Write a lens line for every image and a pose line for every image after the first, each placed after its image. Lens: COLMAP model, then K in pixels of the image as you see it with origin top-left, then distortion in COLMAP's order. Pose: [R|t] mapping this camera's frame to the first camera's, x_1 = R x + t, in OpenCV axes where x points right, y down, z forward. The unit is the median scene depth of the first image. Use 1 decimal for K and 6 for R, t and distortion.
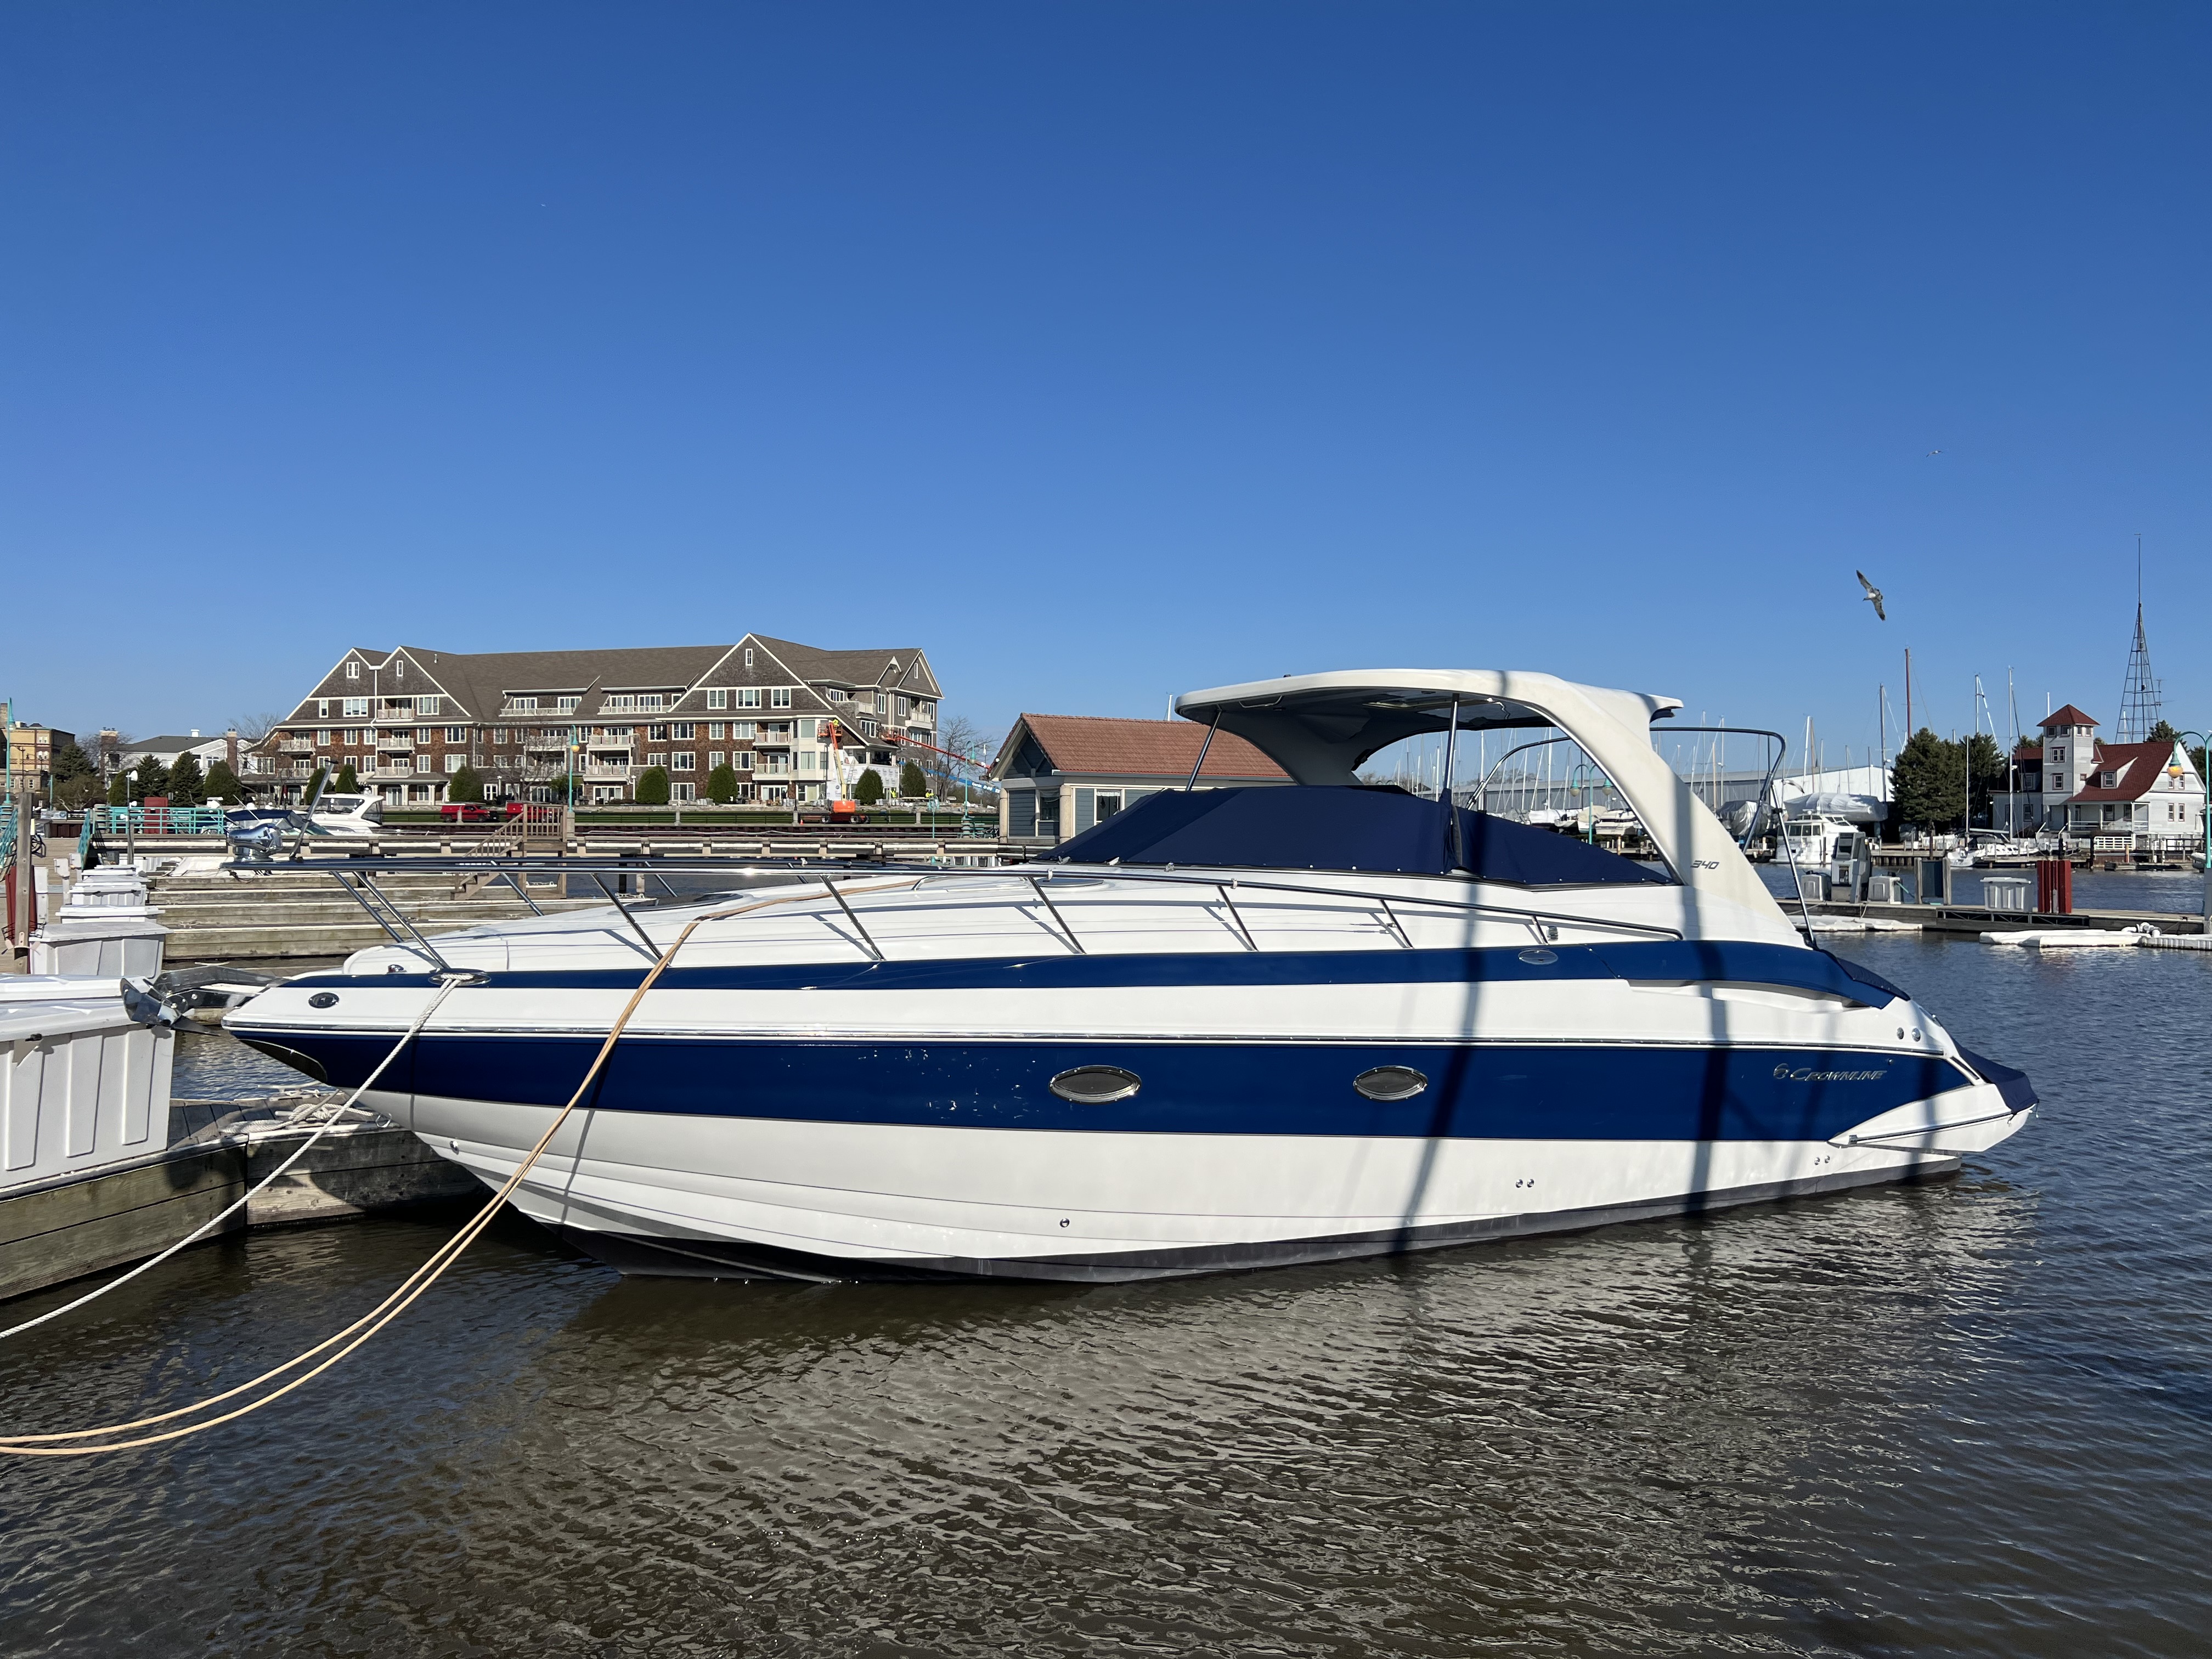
lens RADIAL K [[1692.2, 0, 1106.0], [0, 1692.2, 829.5], [0, 0, 1]] dist [-0.037325, -0.002499]
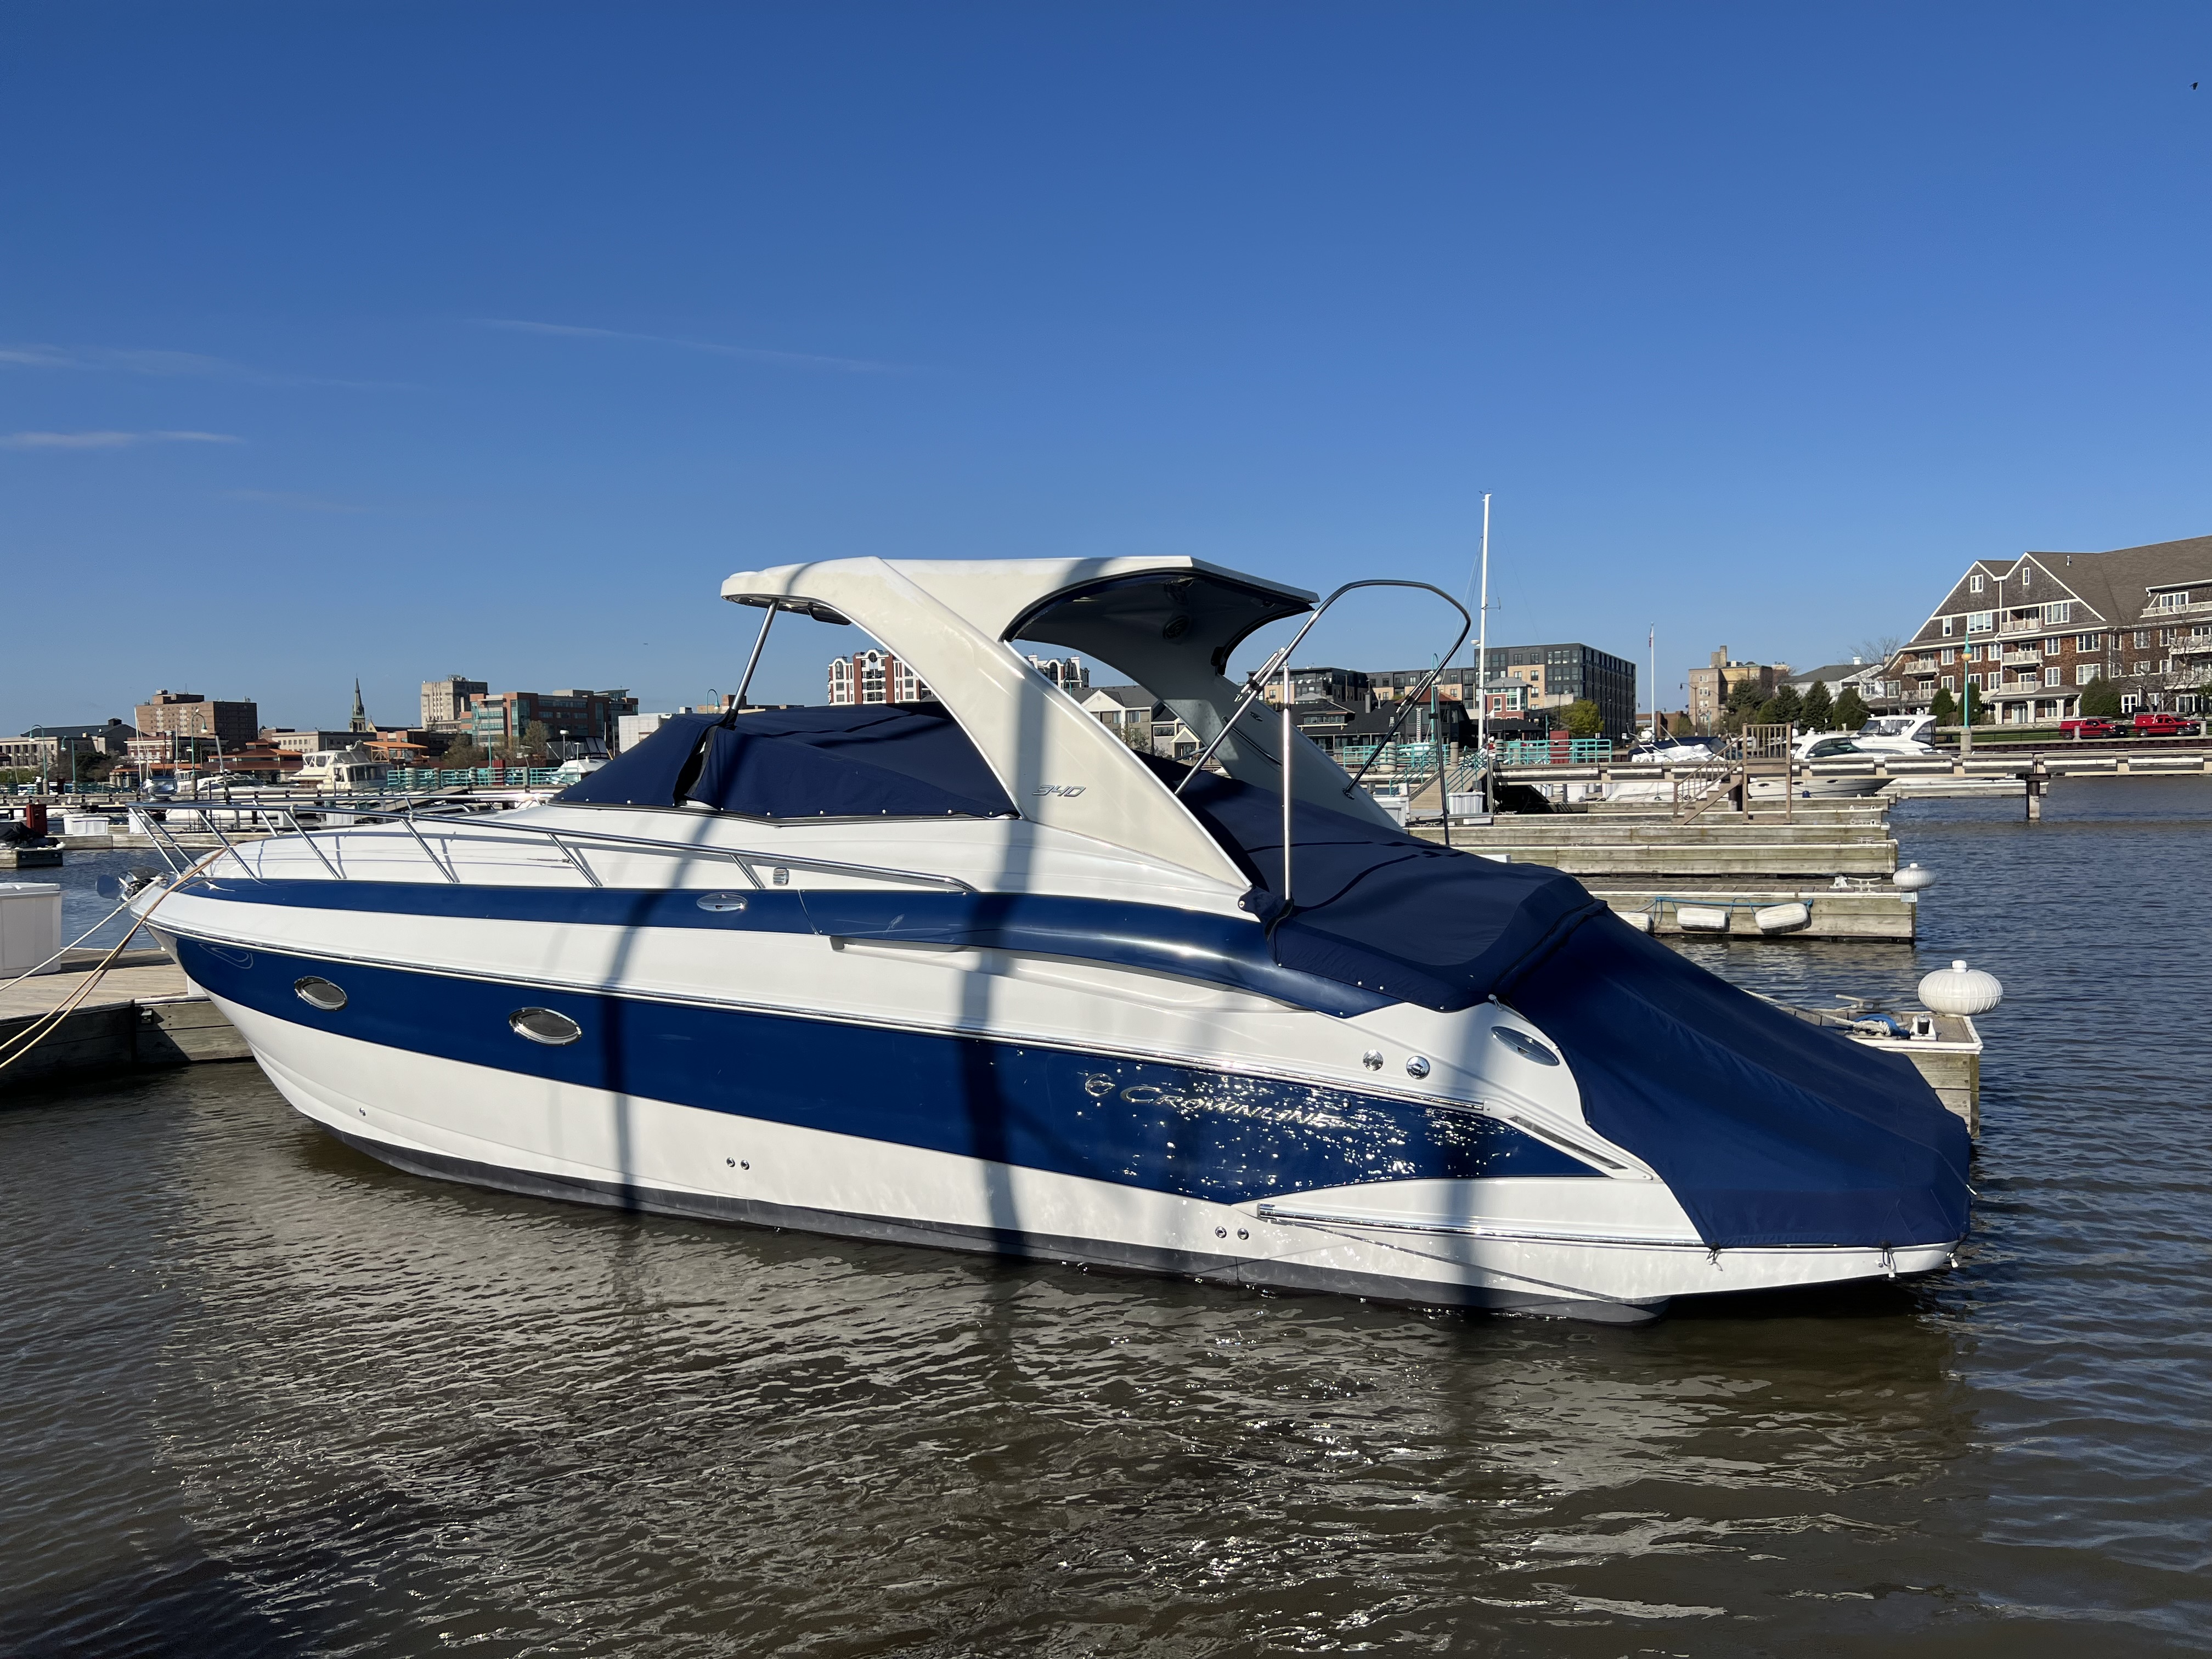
lens RADIAL K [[1658.9, 0, 1106.0], [0, 1658.9, 829.5], [0, 0, 1]] dist [0.077941, -0.002172]
pose [[0.604686, 0.008778, -0.796416, 0.435938], [0.027791, 0.999098, 0.032113, 0.006795], [0.795979, -0.041551, 0.603896, 0.268221]]
